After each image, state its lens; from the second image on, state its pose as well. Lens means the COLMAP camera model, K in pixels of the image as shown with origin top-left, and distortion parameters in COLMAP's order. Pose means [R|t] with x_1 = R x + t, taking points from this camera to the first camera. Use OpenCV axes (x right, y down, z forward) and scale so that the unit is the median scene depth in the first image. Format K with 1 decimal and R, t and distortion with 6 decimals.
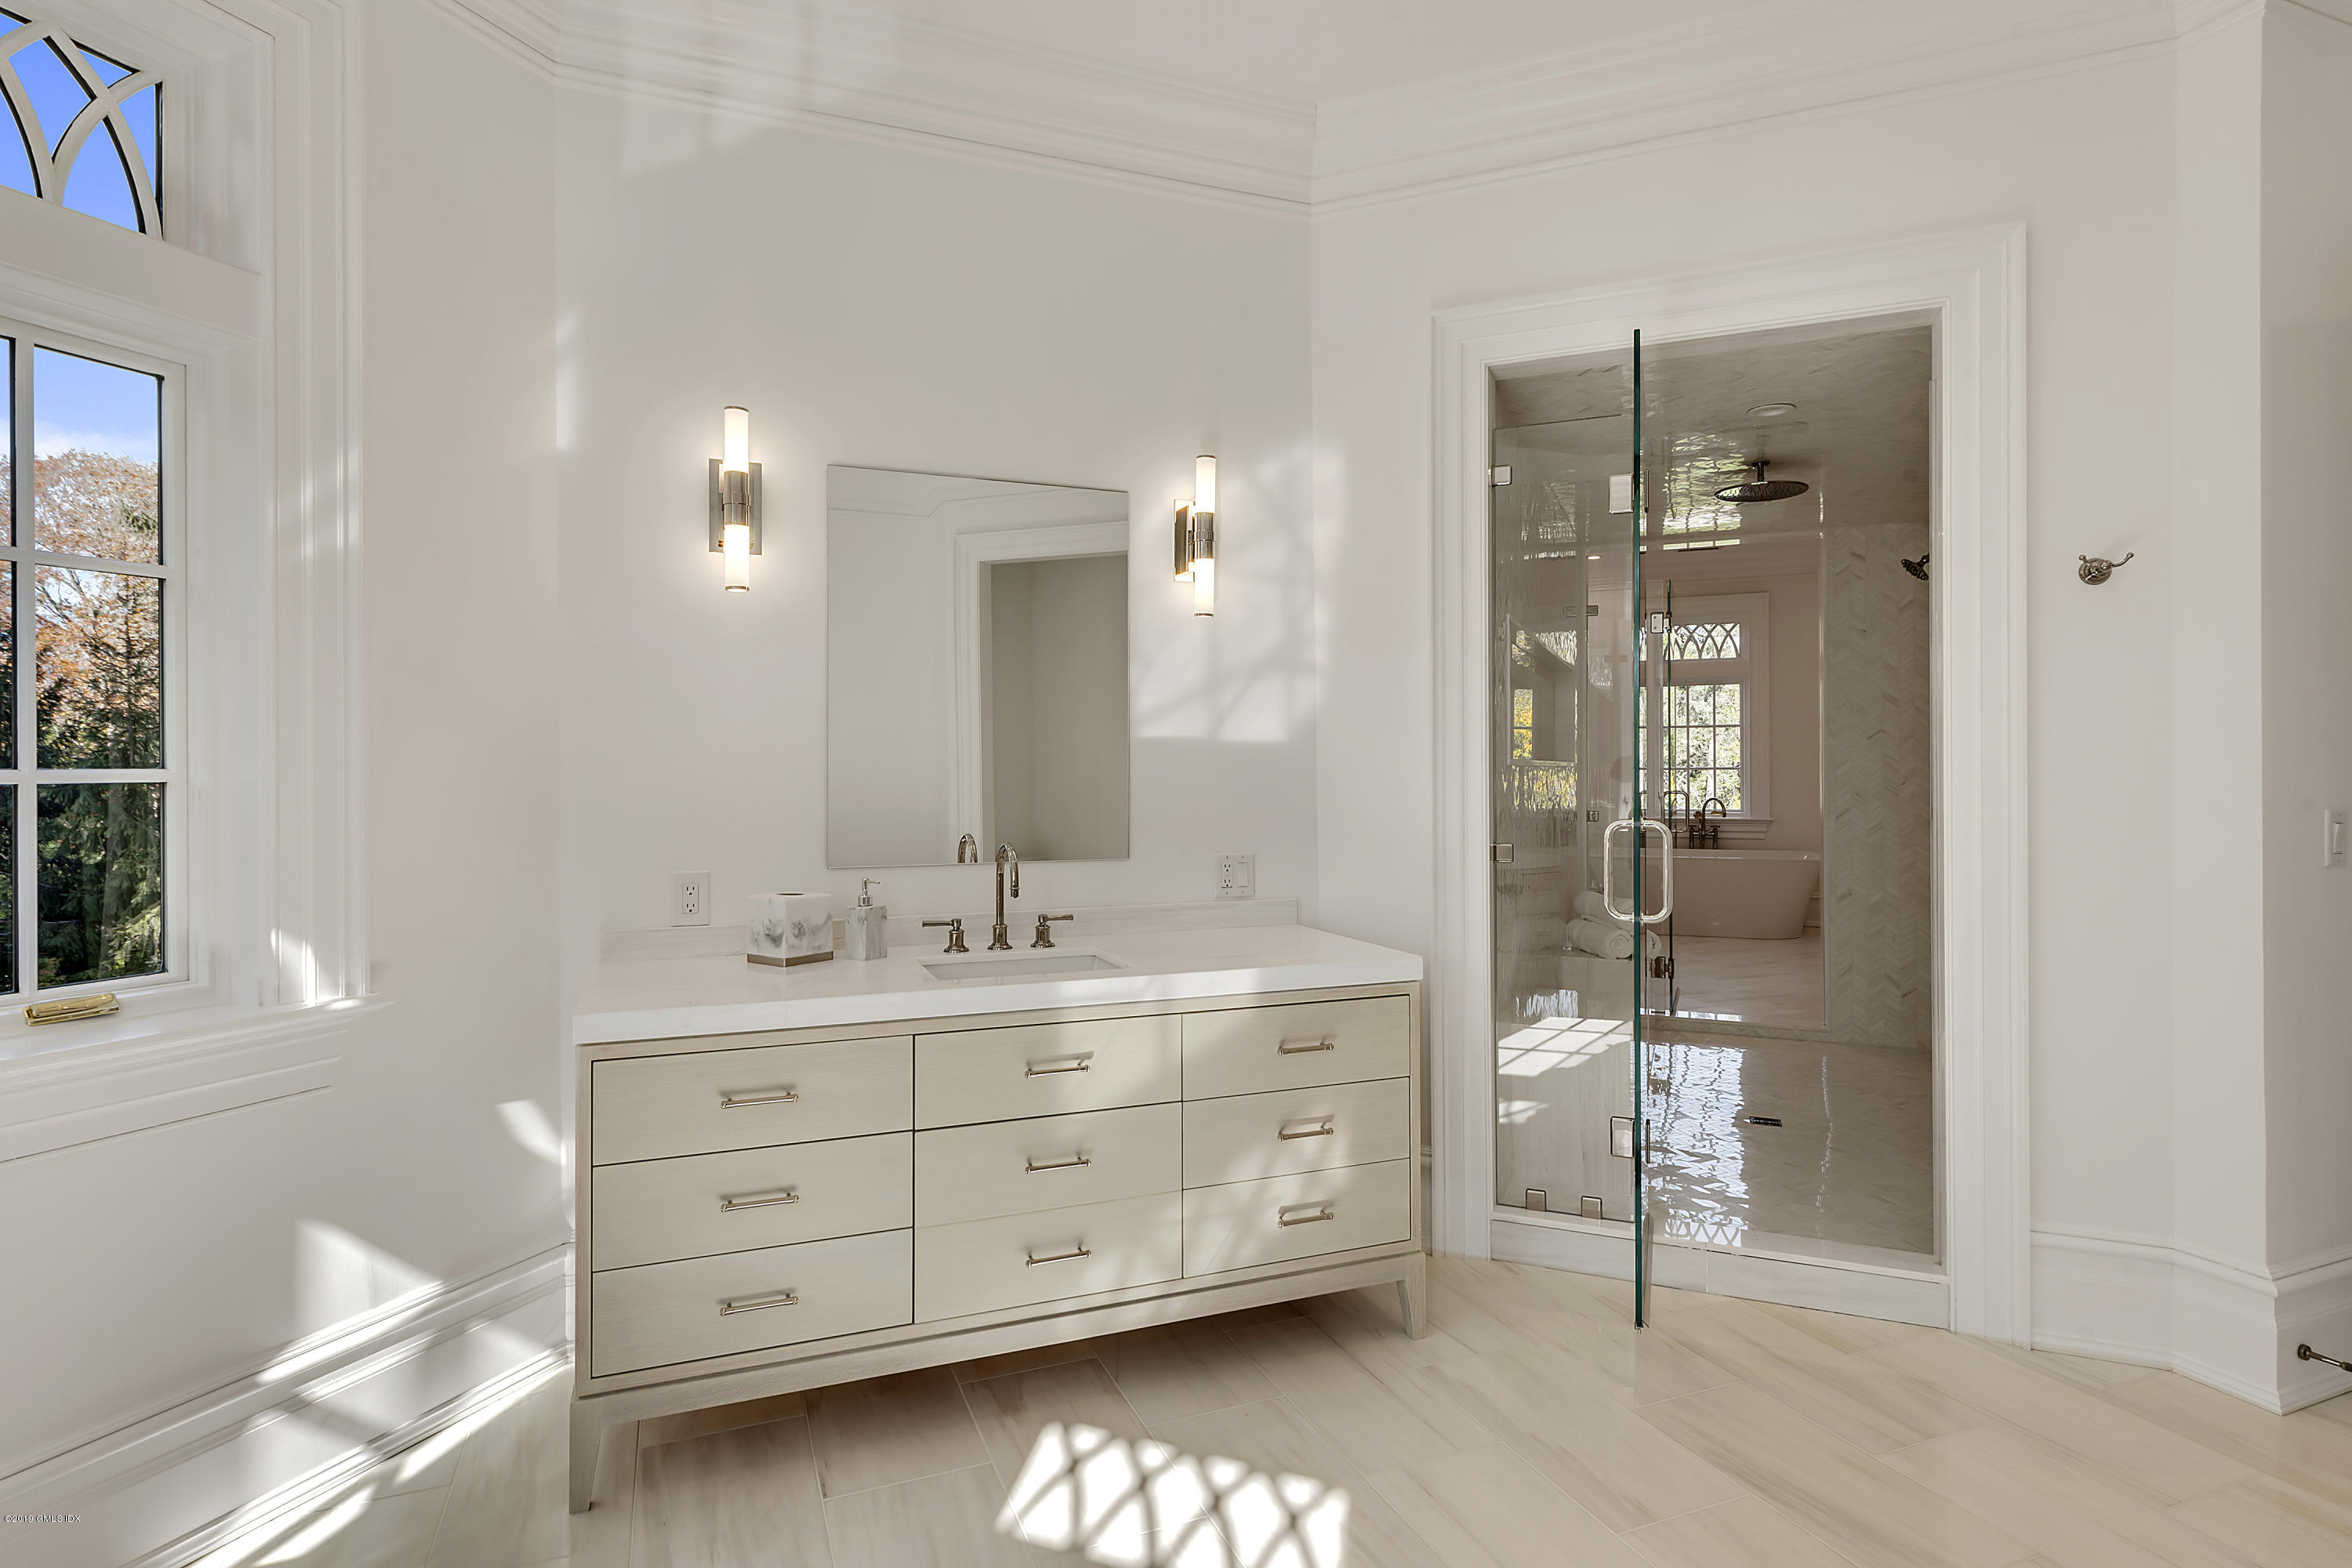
lens RADIAL K [[1168.5, 0, 1176.0], [0, 1168.5, 784.0], [0, 0, 1]] dist [-0.012226, -0.000388]
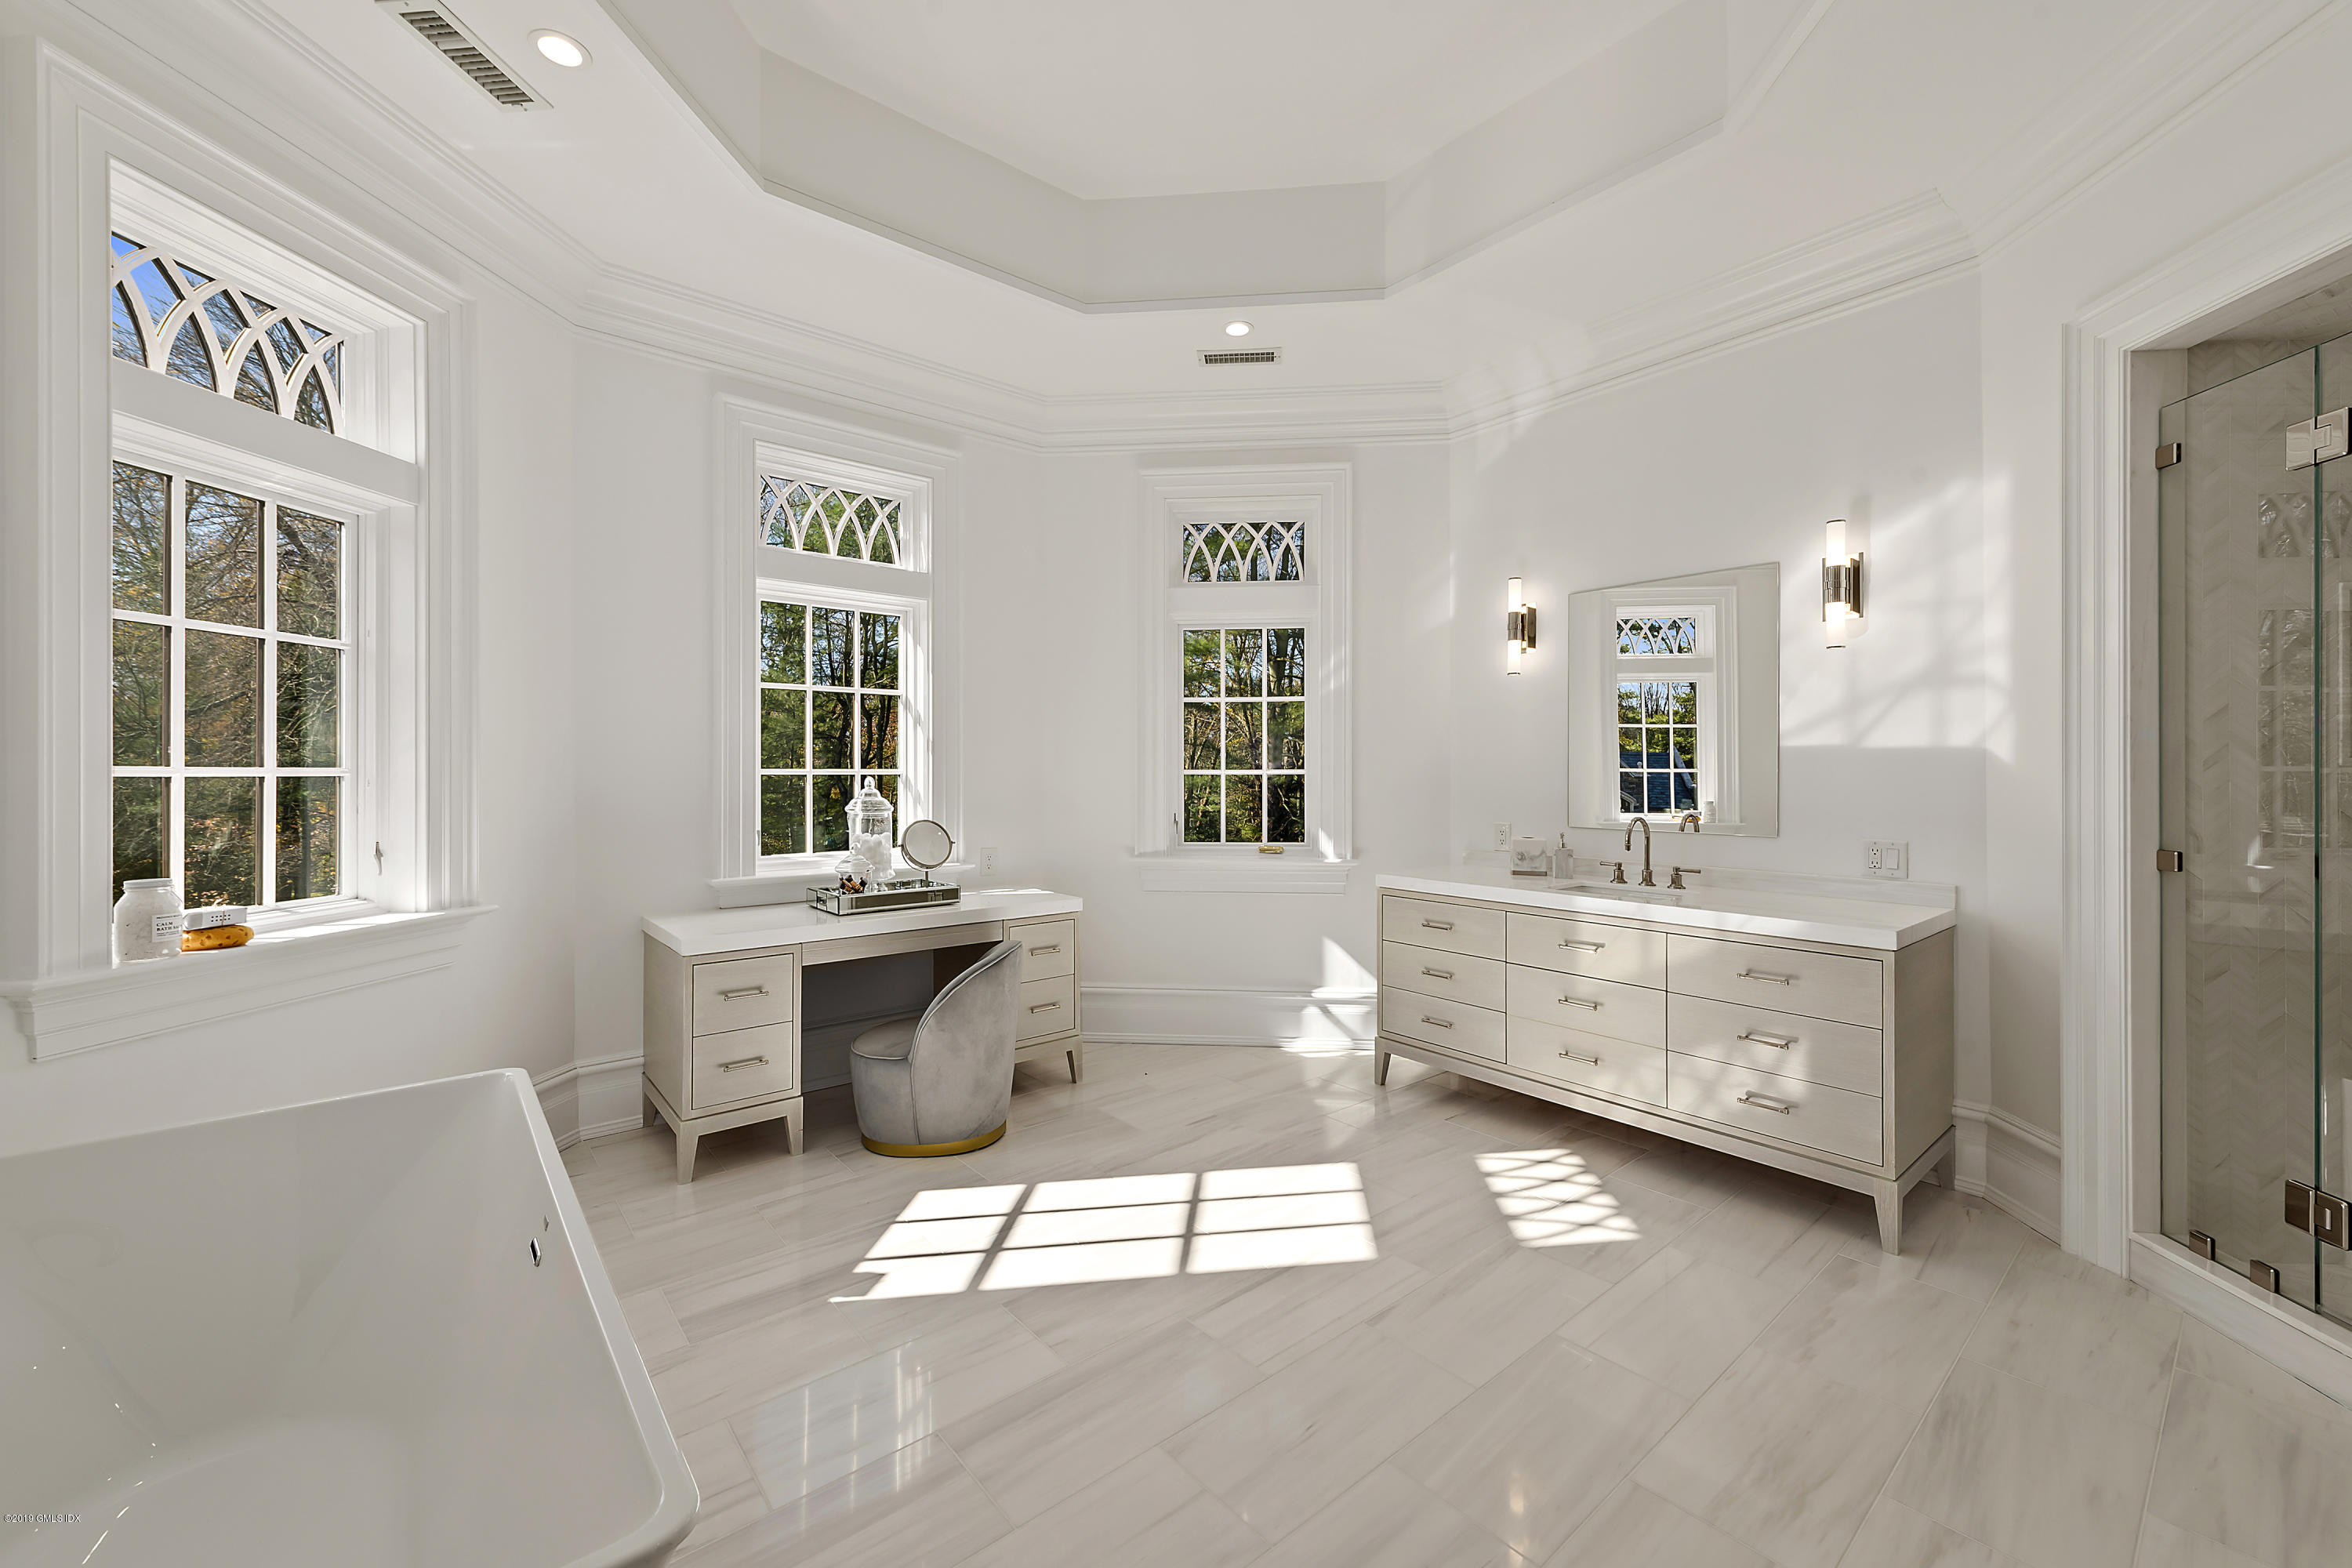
lens RADIAL K [[934.5, 0, 1176.0], [0, 934.5, 762.0], [0, 0, 1]] dist [0.000184, 0.000037]
pose [[0.307135, 0.001937, -0.951664, 0.926692], [-0.004010, 0.999992, 0.000741, -0.024863], [0.951657, 0.003589, 0.307141, 0.011873]]
